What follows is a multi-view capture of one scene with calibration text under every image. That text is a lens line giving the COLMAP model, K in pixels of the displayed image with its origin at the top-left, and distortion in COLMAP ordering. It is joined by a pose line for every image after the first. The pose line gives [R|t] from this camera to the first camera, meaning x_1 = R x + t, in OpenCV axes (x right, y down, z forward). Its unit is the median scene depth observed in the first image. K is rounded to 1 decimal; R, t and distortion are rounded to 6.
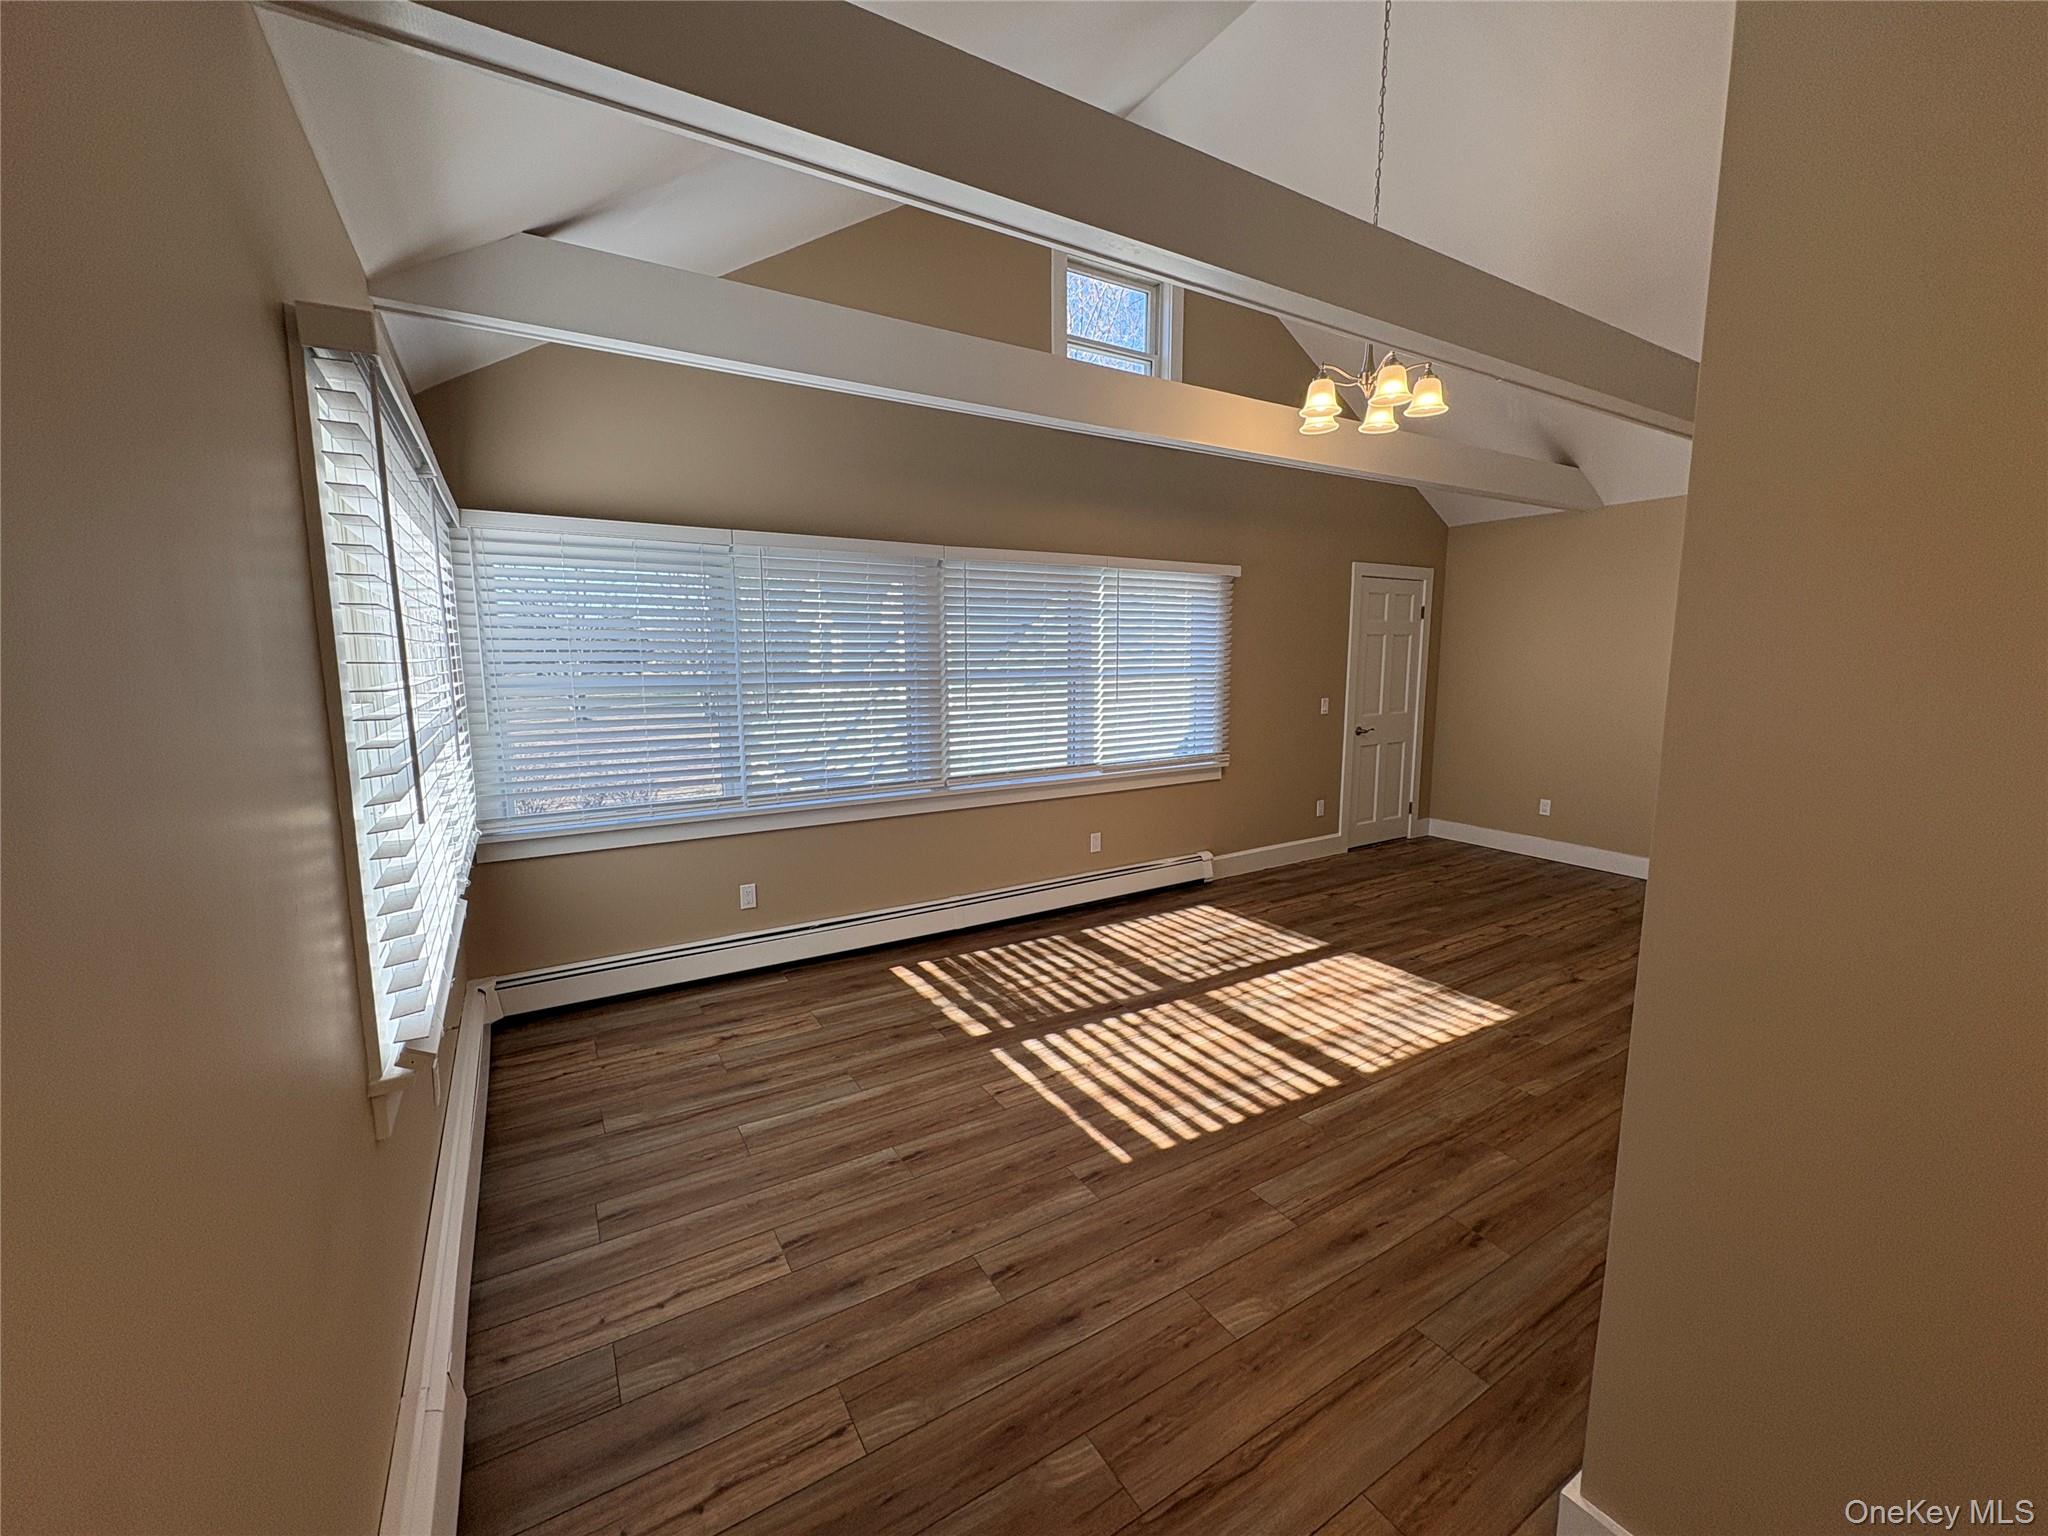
lens RADIAL K [[815.4, 0, 1018.8], [0, 815.4, 766.6], [0, 0, 1]] dist [-0.000923, -0.000290]
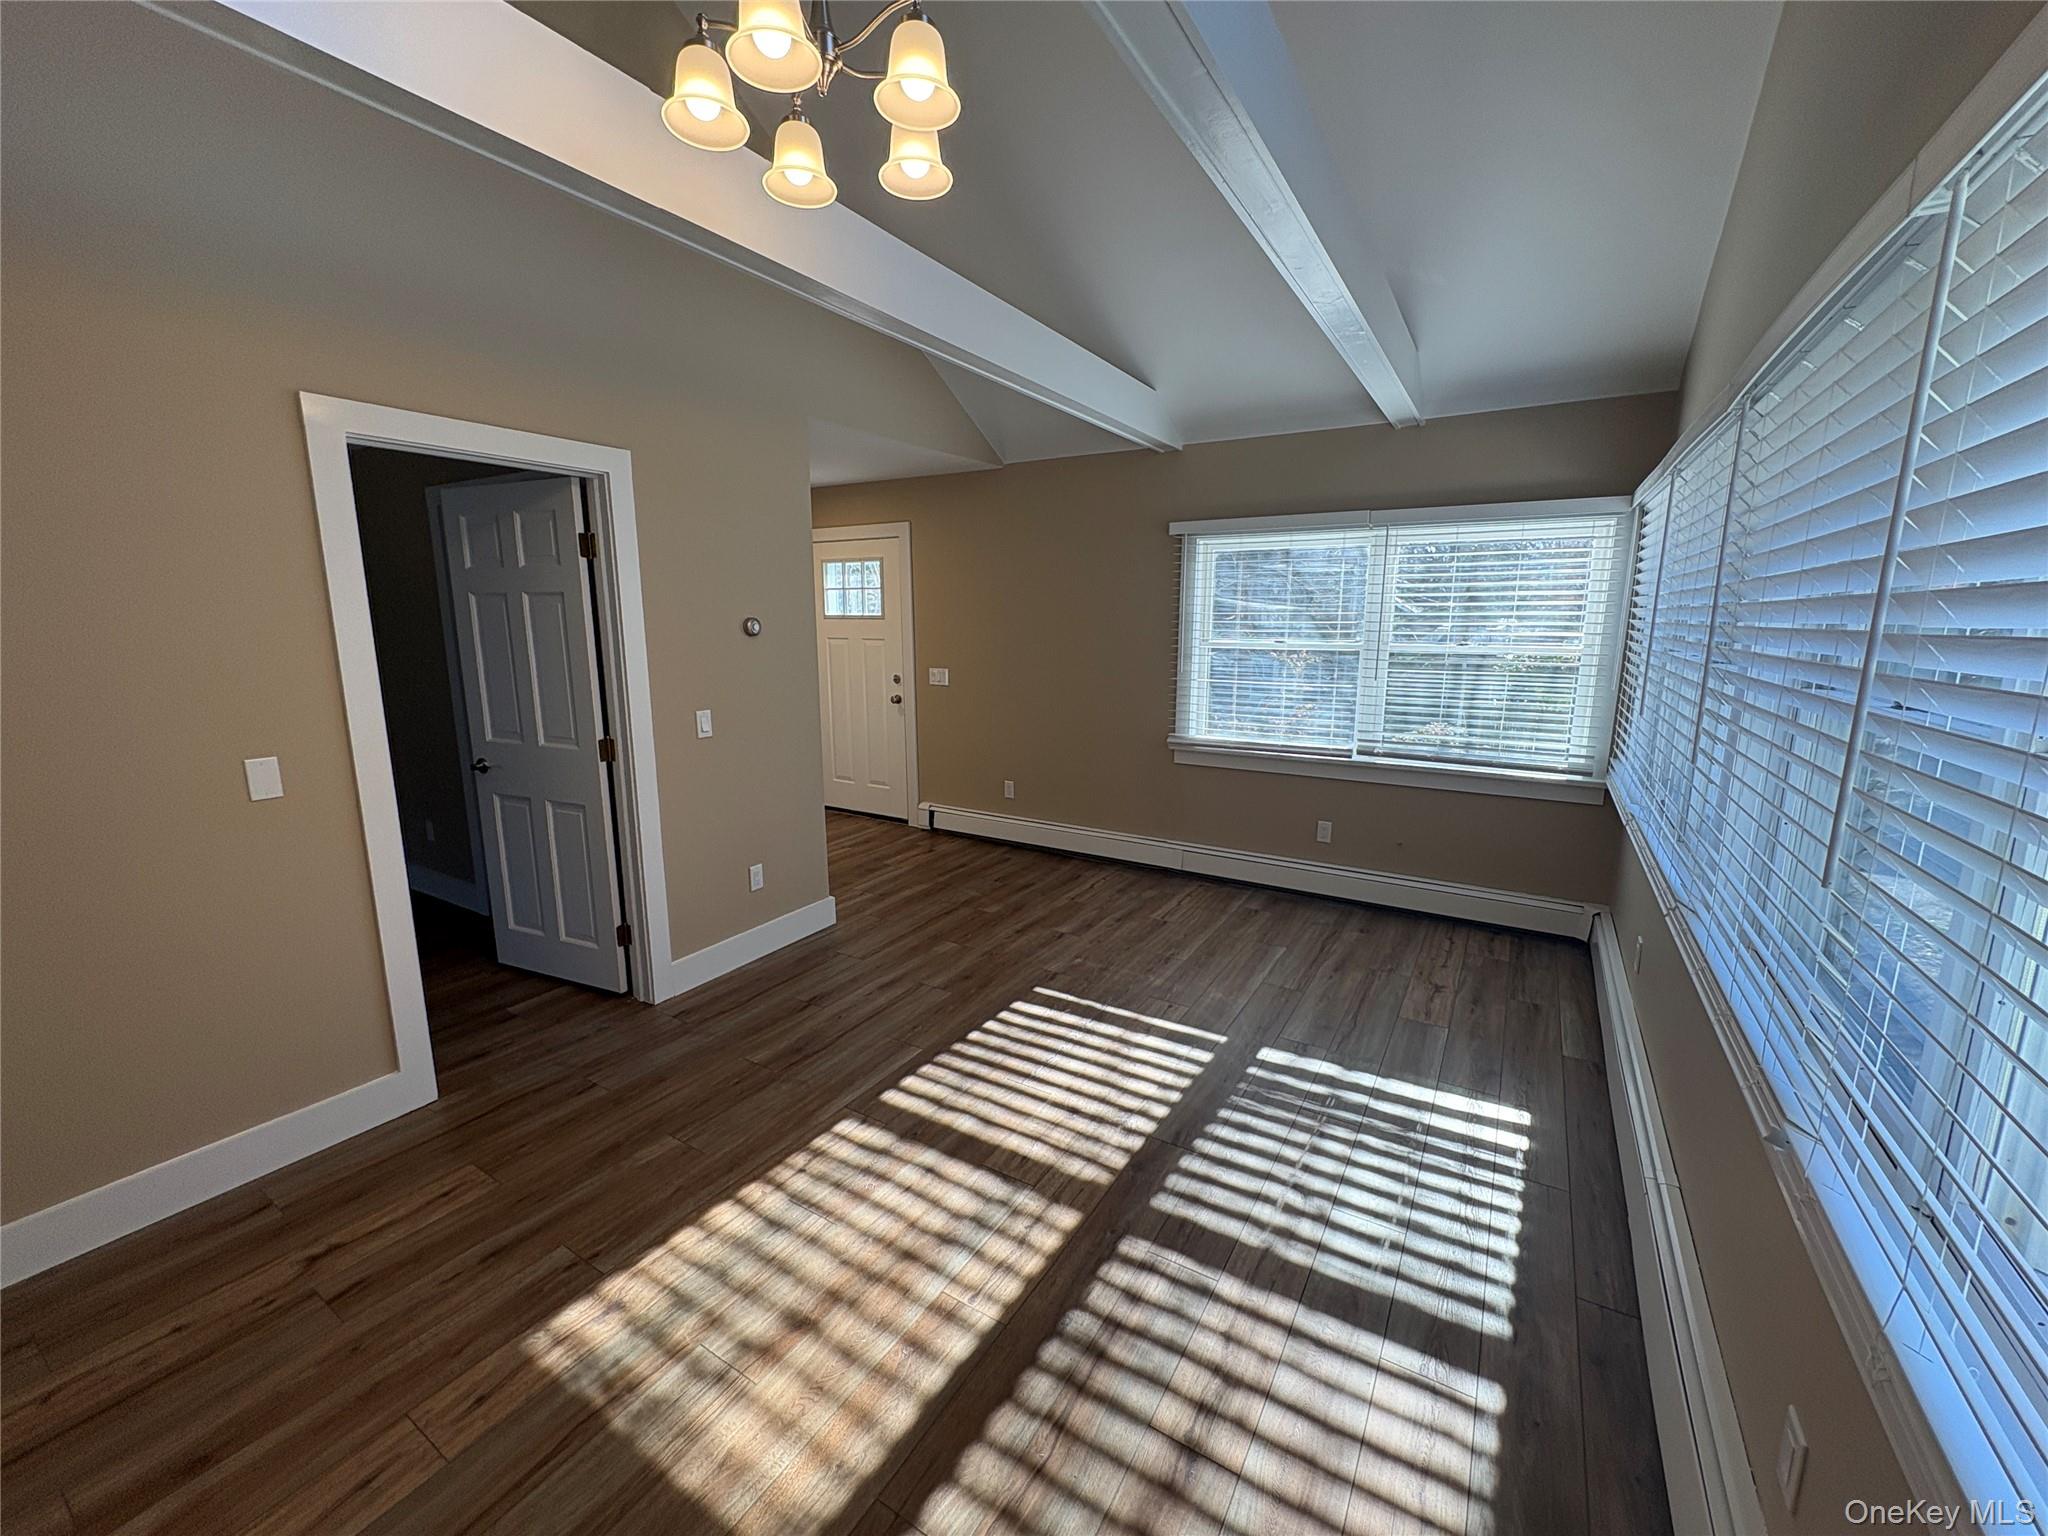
lens RADIAL K [[815.4, 0, 1030.1], [0, 815.4, 764.0], [0, 0, 1]] dist [-0.000923, -0.000290]
pose [[-0.887610, 0.090617, -0.451595, 0.513118], [-0.057759, 0.950818, 0.304317, -0.212709], [0.456961, 0.296198, -0.838721, 1.425616]]
